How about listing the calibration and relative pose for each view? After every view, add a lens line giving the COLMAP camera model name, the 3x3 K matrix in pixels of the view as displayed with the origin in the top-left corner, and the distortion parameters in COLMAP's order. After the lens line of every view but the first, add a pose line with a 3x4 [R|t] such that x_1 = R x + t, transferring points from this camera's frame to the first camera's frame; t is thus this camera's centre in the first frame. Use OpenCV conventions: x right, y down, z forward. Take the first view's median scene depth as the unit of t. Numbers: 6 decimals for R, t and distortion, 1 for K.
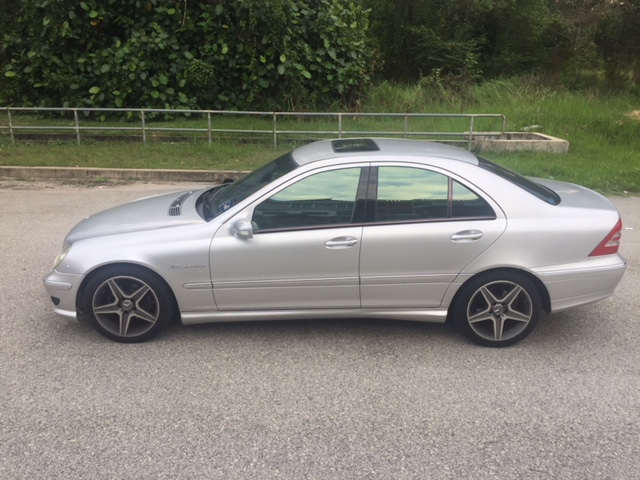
lens RADIAL K [[549.3, 0, 316.6], [0, 549.3, 241.3], [0, 0, 1]] dist [0.060352, -0.060710]
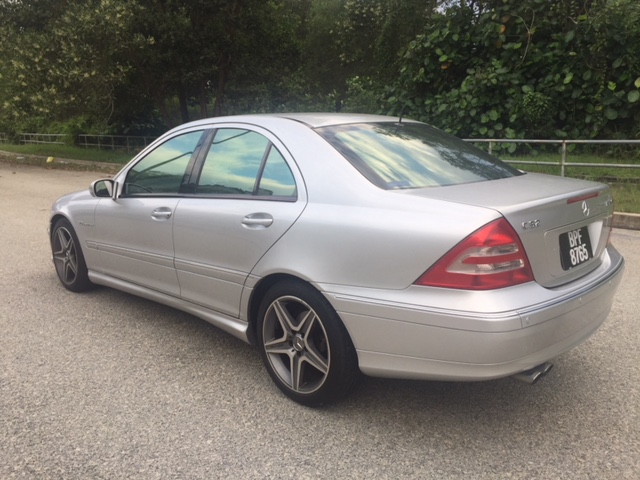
lens RADIAL K [[549.3, 0, 318.7], [0, 549.3, 238.9], [0, 0, 1]] dist [0.060352, -0.060710]
pose [[0.700722, 0.116659, -0.703832, 0.209588], [-0.193026, 0.980747, -0.029616, 0.004788], [0.686826, 0.156611, 0.709748, 0.143164]]
